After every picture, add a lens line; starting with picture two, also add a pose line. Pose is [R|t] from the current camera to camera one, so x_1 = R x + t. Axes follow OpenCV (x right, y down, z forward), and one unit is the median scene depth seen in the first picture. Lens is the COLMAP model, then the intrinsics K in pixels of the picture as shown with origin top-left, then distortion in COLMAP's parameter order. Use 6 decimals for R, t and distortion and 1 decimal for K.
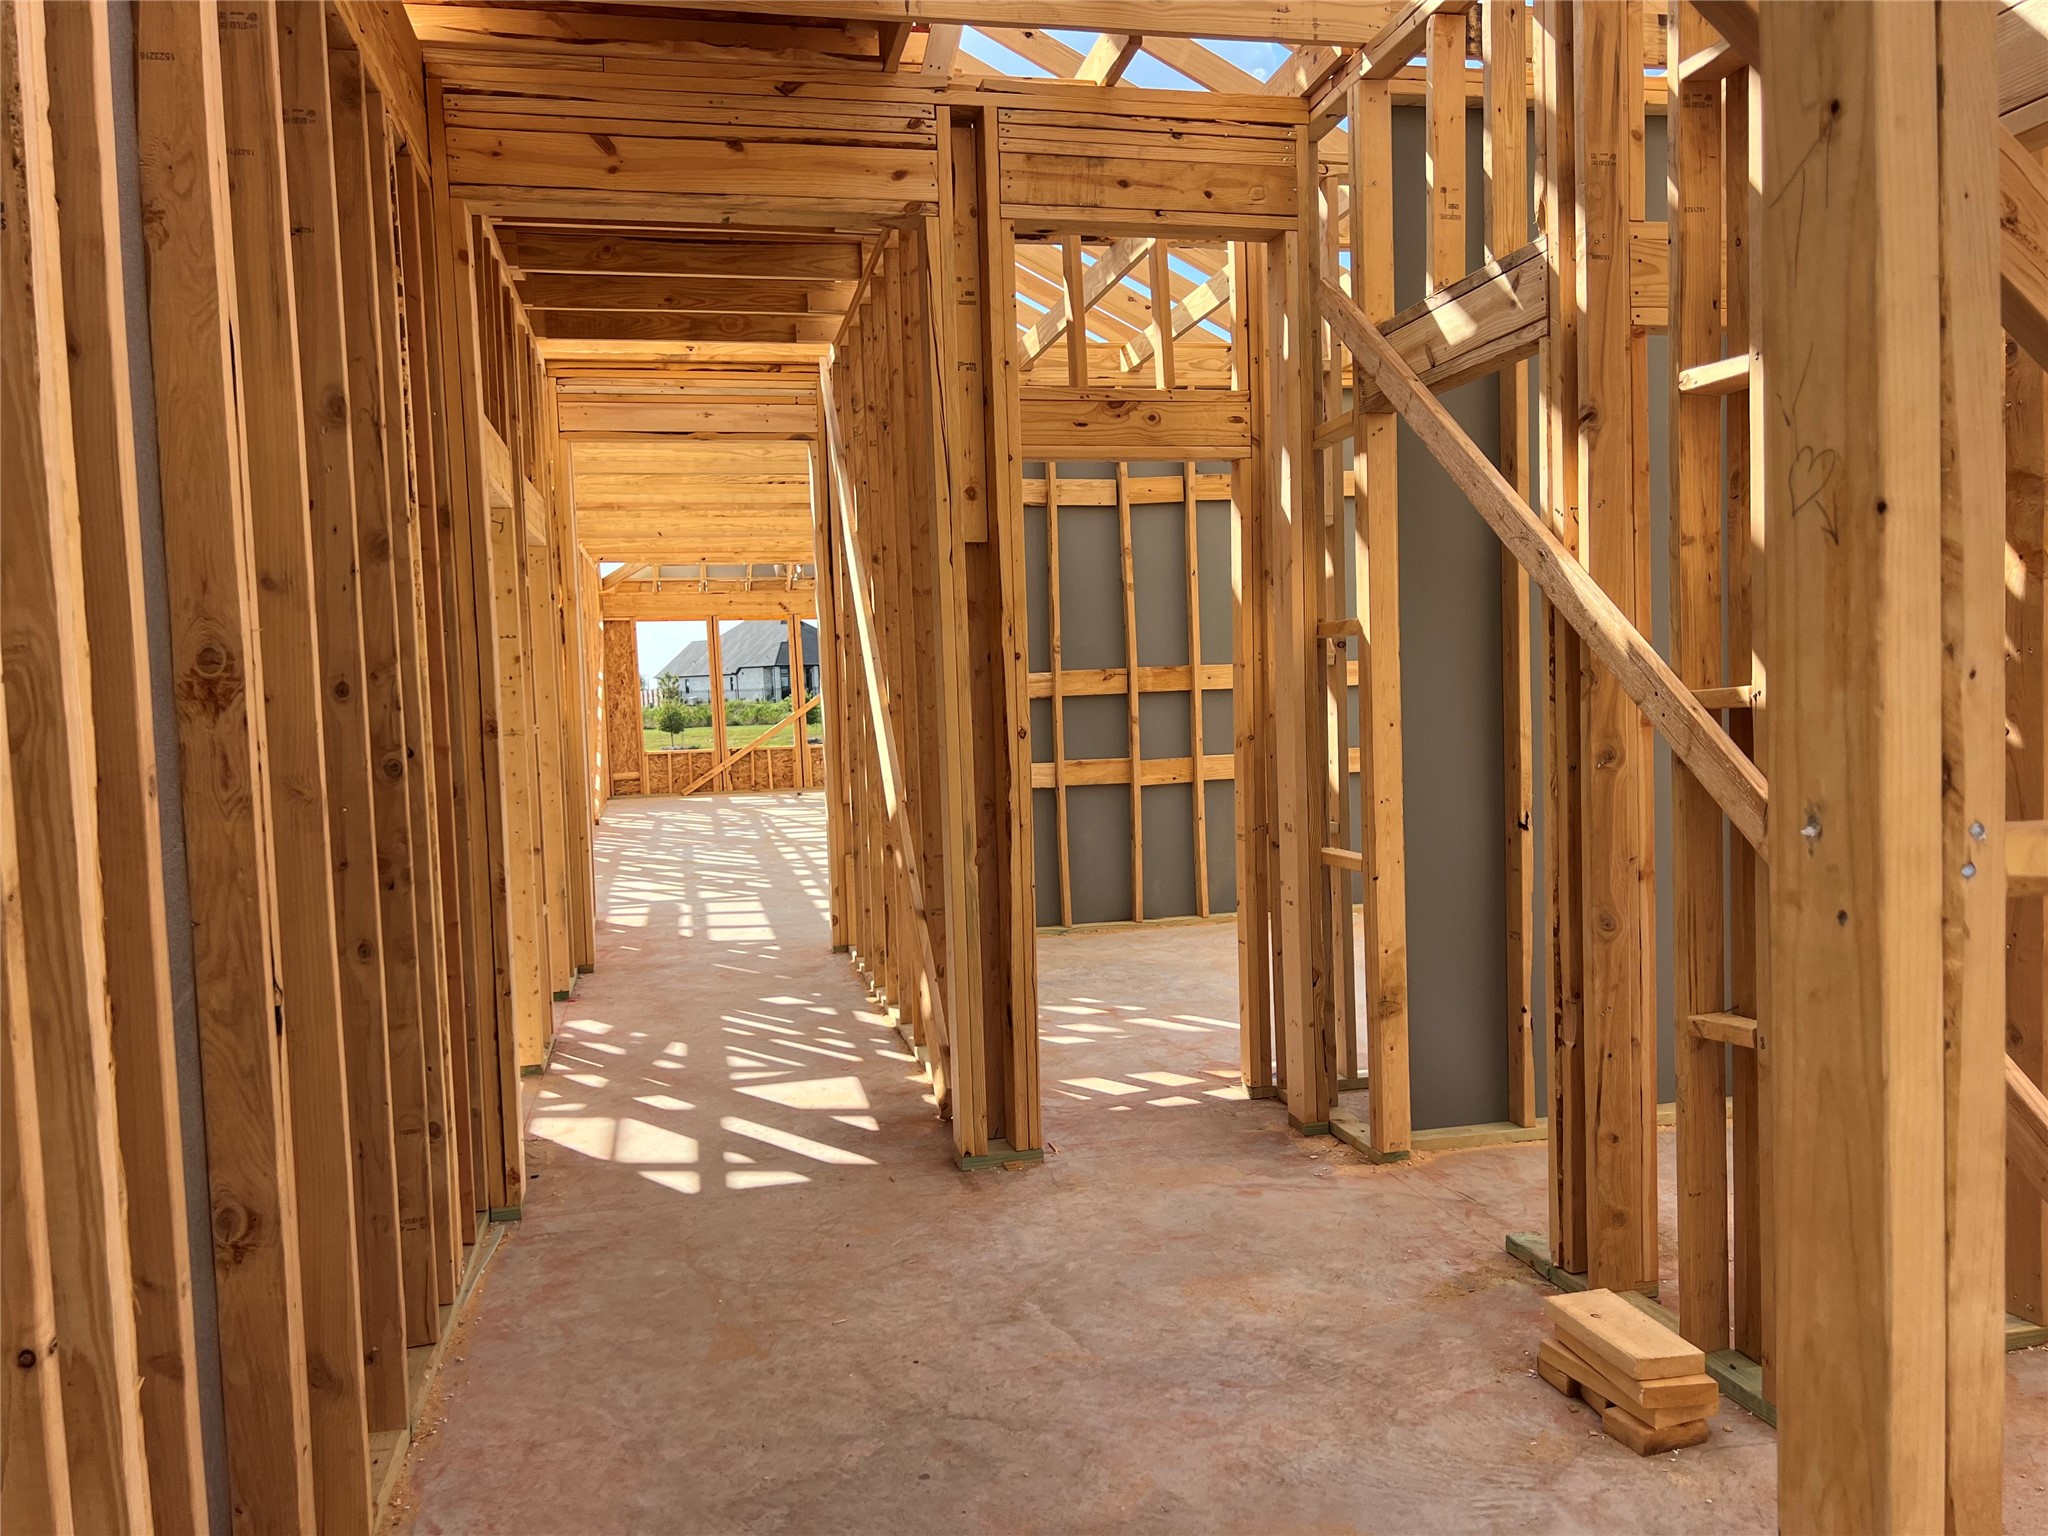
lens RADIAL K [[1542.0, 0, 1038.4], [0, 1542.0, 766.5], [0, 0, 1]] dist [0.030608, -0.009478]
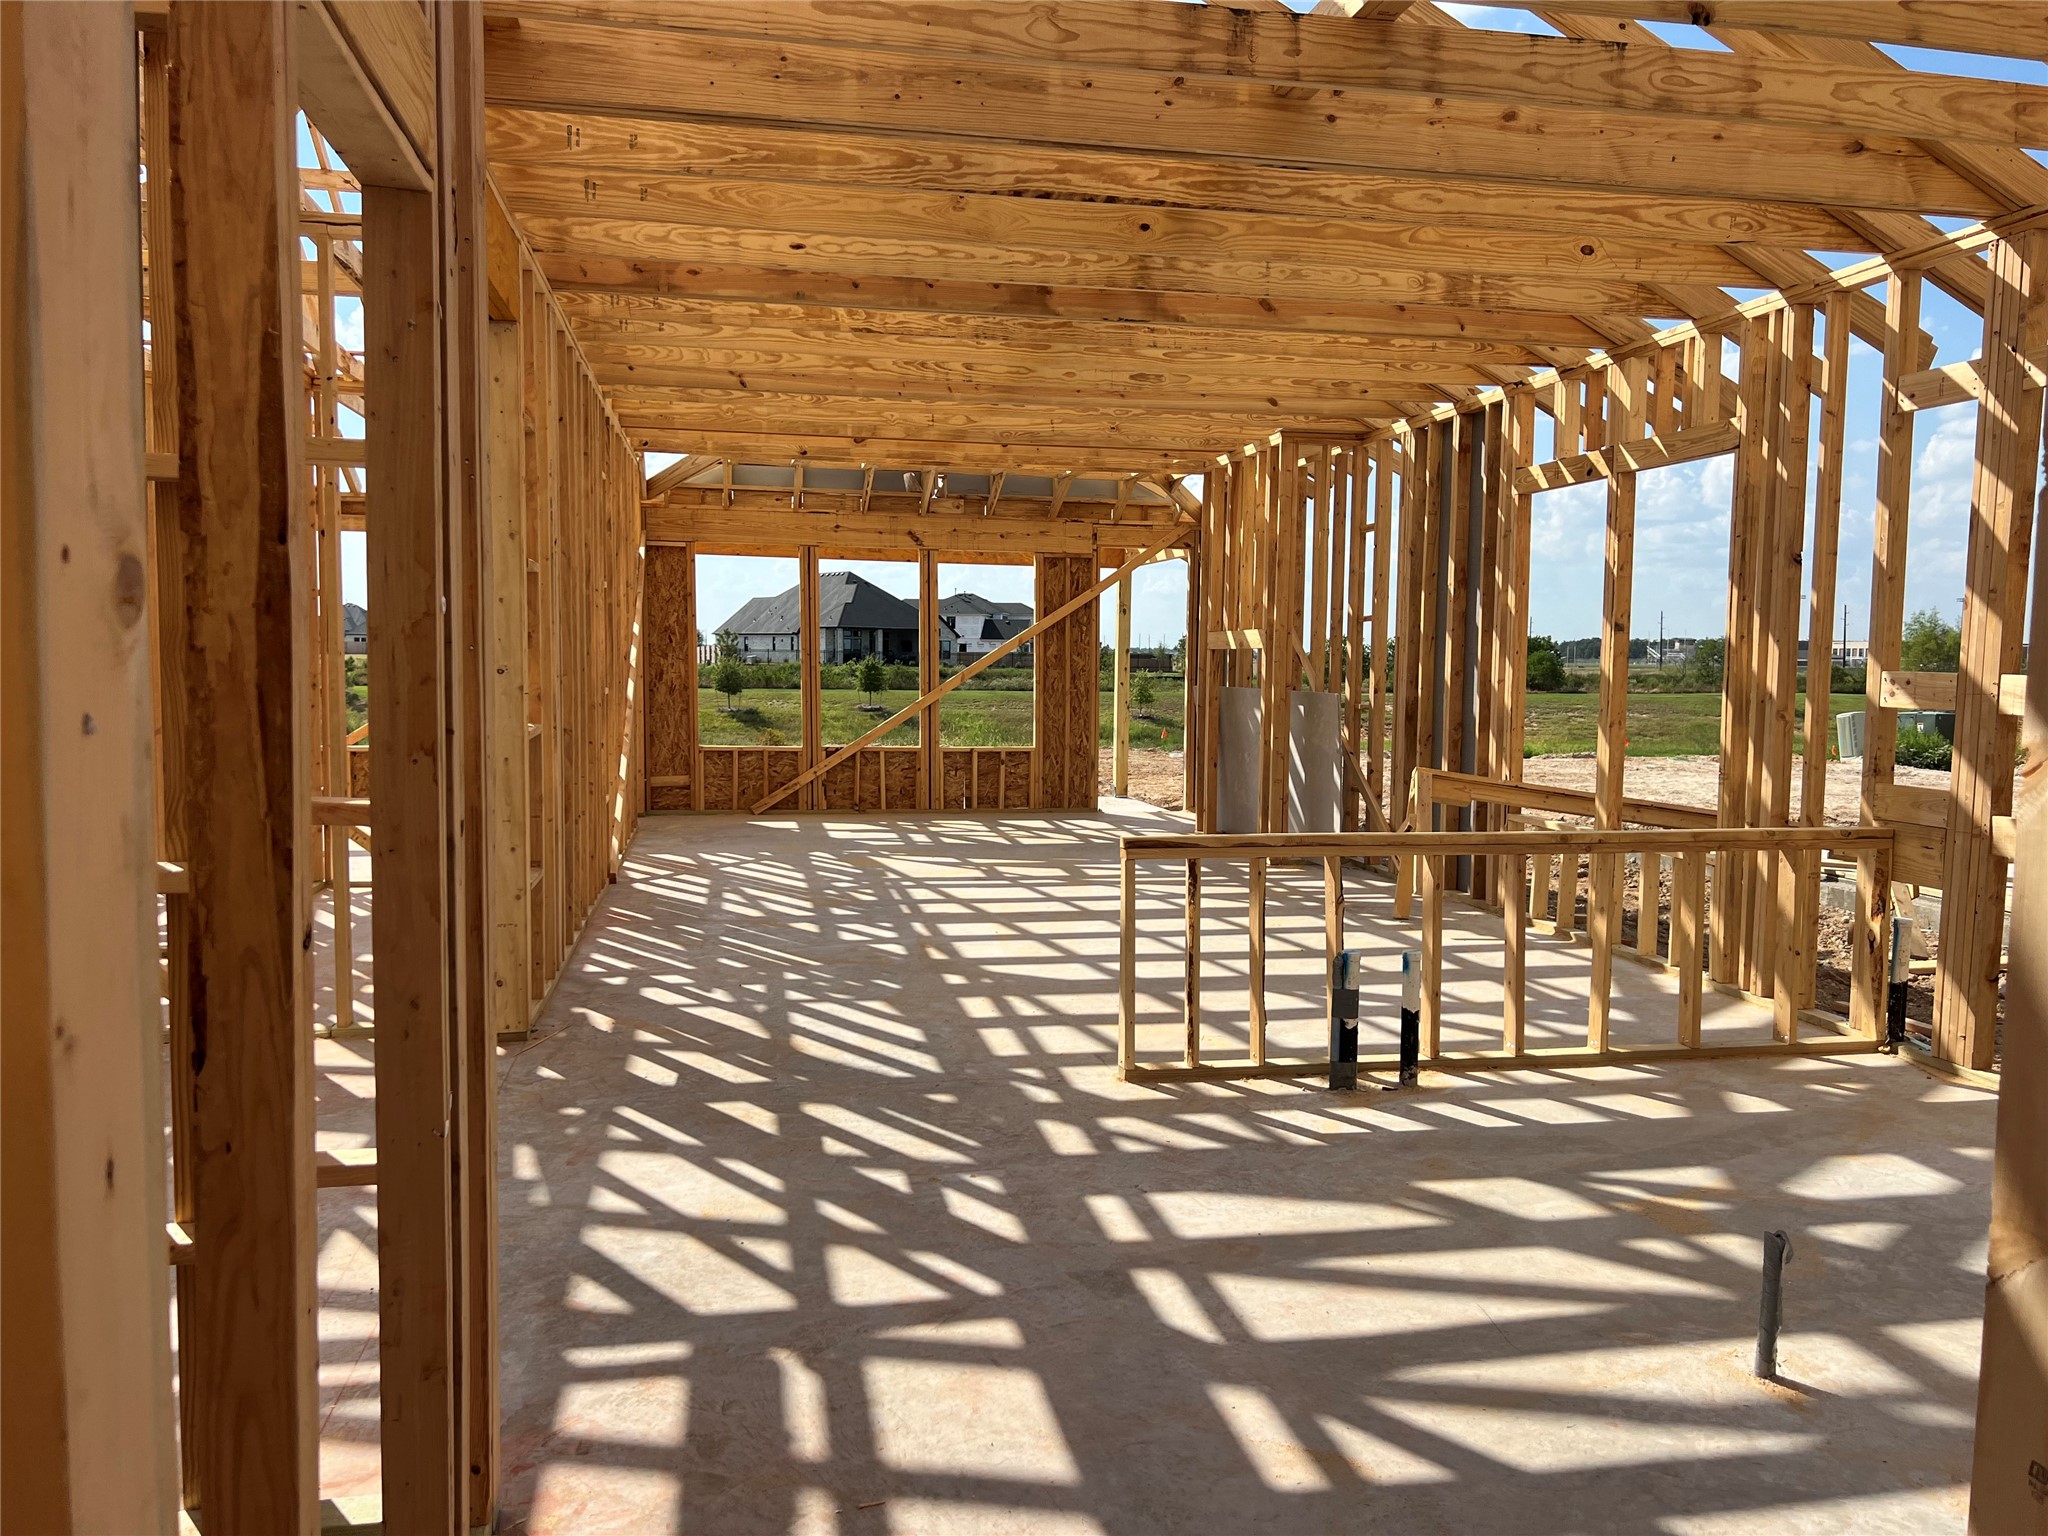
lens RADIAL K [[1542.0, 0, 1012.7], [0, 1542.0, 774.3], [0, 0, 1]] dist [0.030608, -0.009478]
pose [[0.997499, 0.052253, -0.047598, -0.088283], [-0.051149, 0.998399, 0.024135, -0.020548], [0.048783, -0.021640, 0.998575, 0.344275]]
